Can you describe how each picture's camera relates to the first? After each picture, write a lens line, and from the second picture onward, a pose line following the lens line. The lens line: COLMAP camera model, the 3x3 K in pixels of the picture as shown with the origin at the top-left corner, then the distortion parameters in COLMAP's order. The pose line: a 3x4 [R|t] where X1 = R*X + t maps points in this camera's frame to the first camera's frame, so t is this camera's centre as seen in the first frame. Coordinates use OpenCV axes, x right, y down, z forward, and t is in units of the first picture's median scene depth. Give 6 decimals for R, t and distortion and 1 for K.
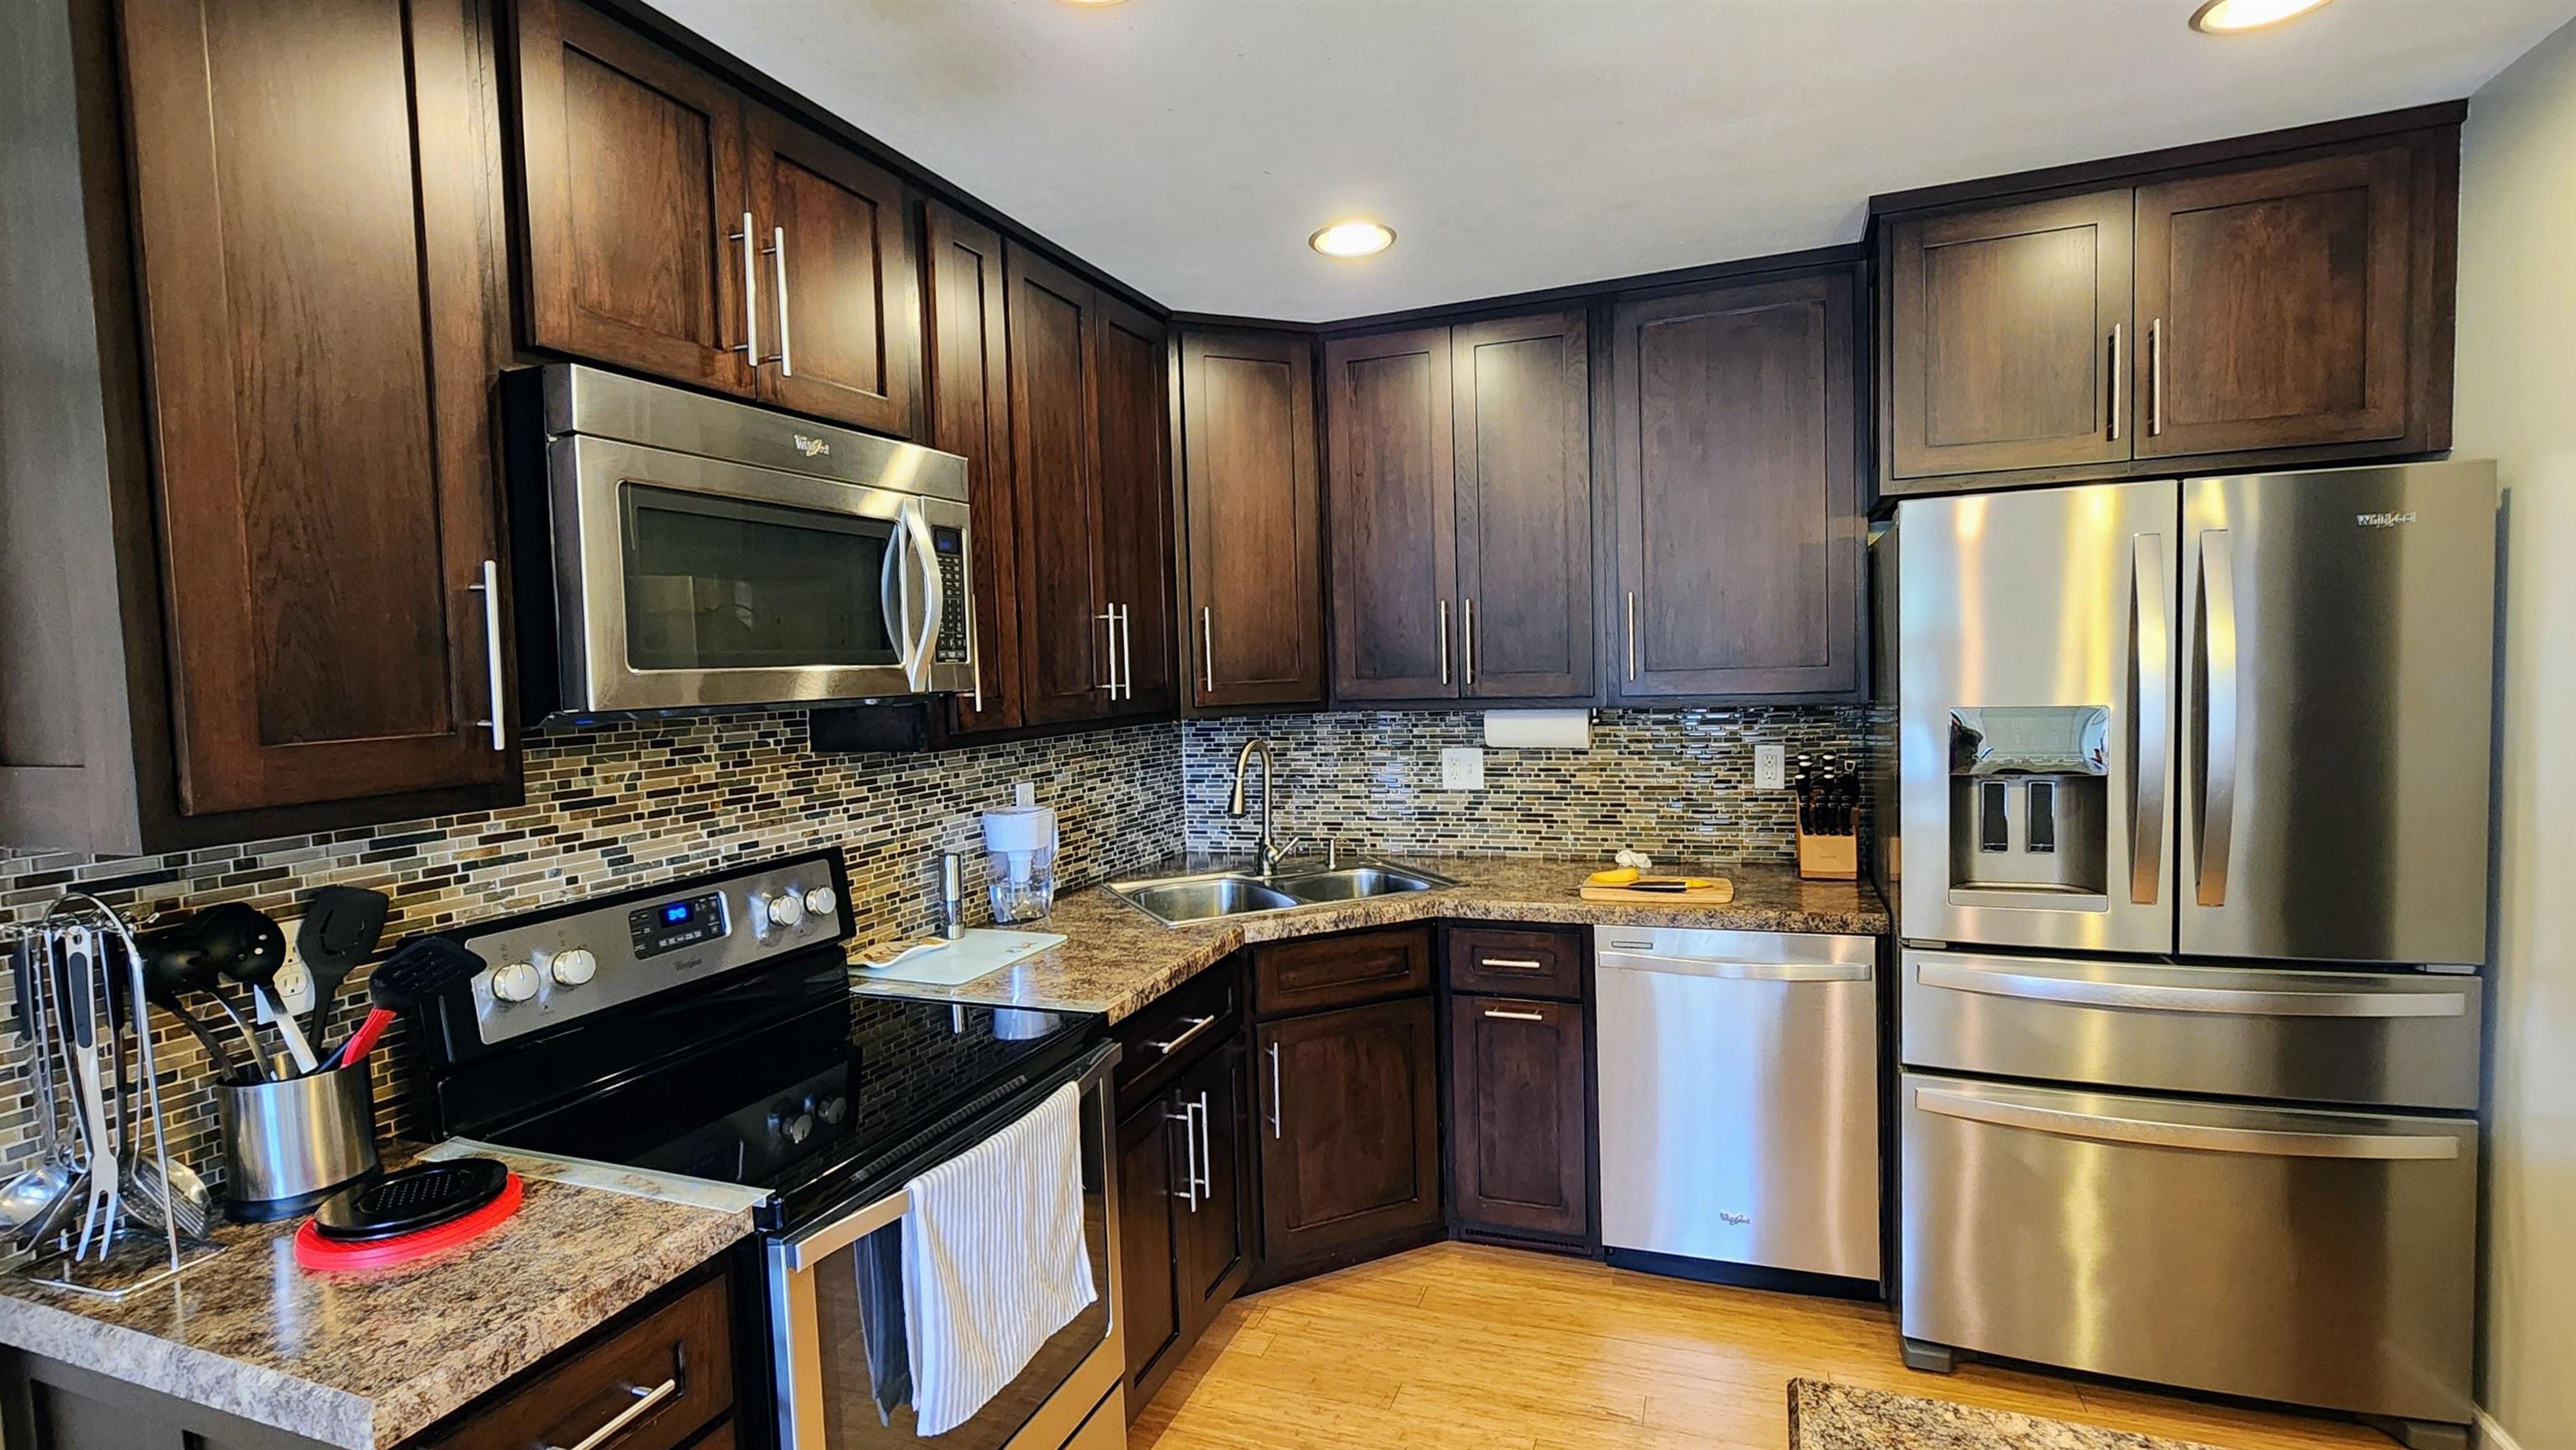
lens RADIAL K [[1180.1, 0, 1290.0], [0, 1180.1, 733.1], [0, 0, 1]] dist [-0.000865, -0.000169]
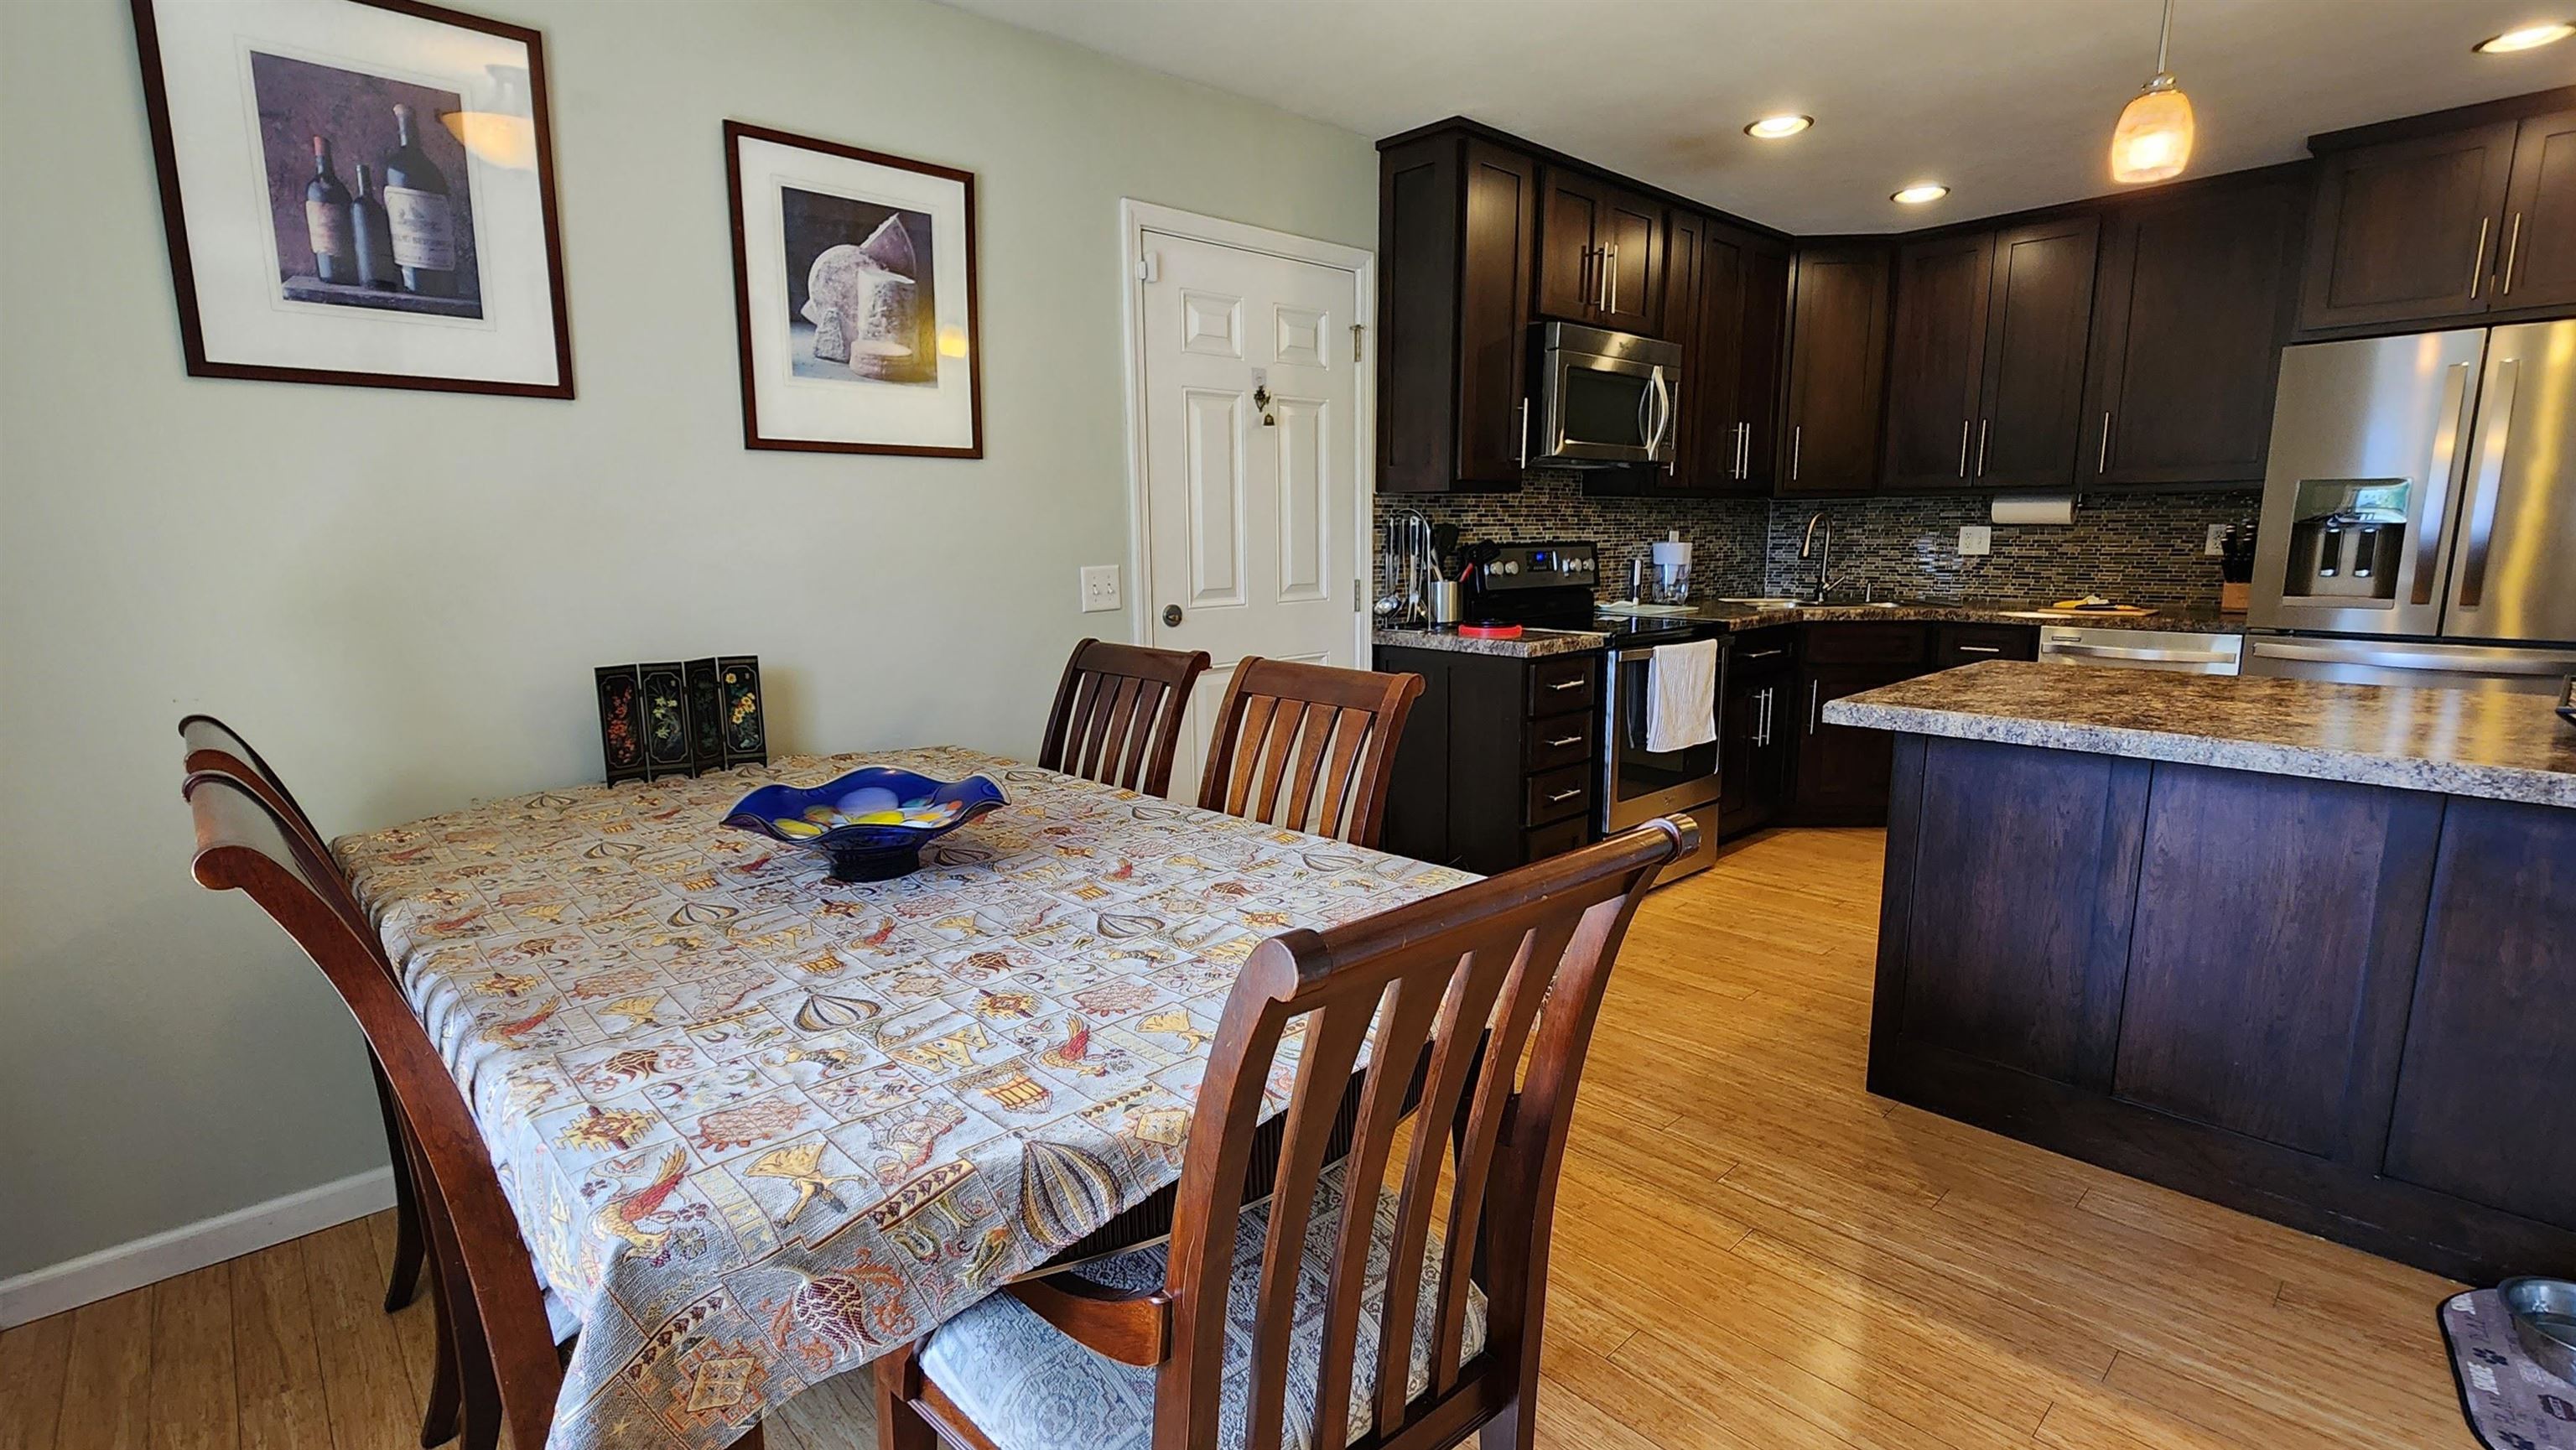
lens RADIAL K [[1180.1, 0, 1290.0], [0, 1180.1, 733.1], [0, 0, 1]] dist [-0.000865, -0.000169]
pose [[0.898975, 0.099883, -0.426458, 0.039460], [-0.047849, 0.990219, 0.131059, 0.146081], [0.435378, -0.097414, 0.894962, -0.883917]]
